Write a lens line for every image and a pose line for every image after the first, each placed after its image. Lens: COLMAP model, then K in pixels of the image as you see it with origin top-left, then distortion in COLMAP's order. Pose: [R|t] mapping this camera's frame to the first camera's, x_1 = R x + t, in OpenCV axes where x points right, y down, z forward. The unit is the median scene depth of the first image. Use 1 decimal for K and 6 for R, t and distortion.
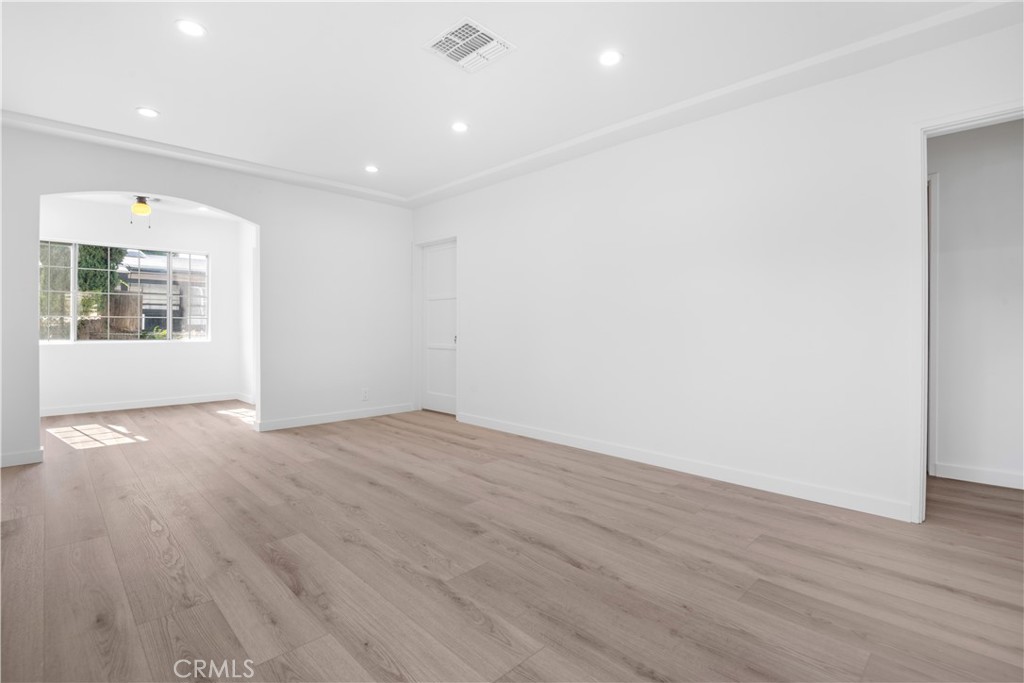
lens RADIAL K [[472.8, 0, 503.2], [0, 472.8, 336.5], [0, 0, 1]] dist [0.003363, -0.002806]
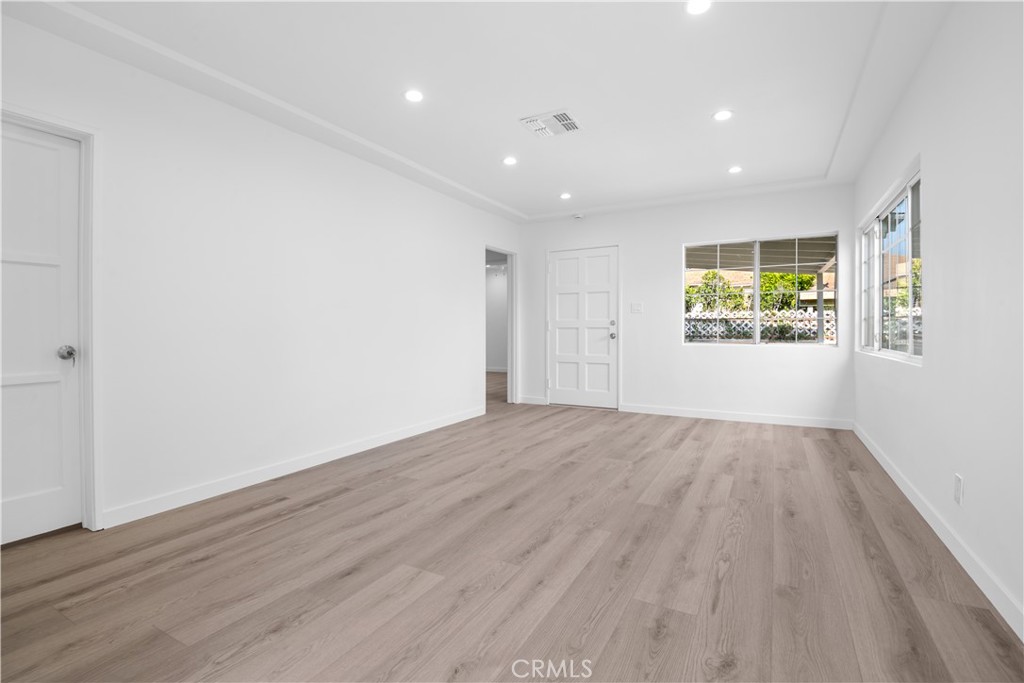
lens RADIAL K [[472.8, 0, 506.9], [0, 472.8, 335.4], [0, 0, 1]] dist [0.003363, -0.002806]
pose [[-0.283206, -0.006516, 0.959037, -1.243279], [0.029091, 0.999458, 0.015381, -0.022290], [-0.958618, 0.032255, -0.282863, 1.388616]]
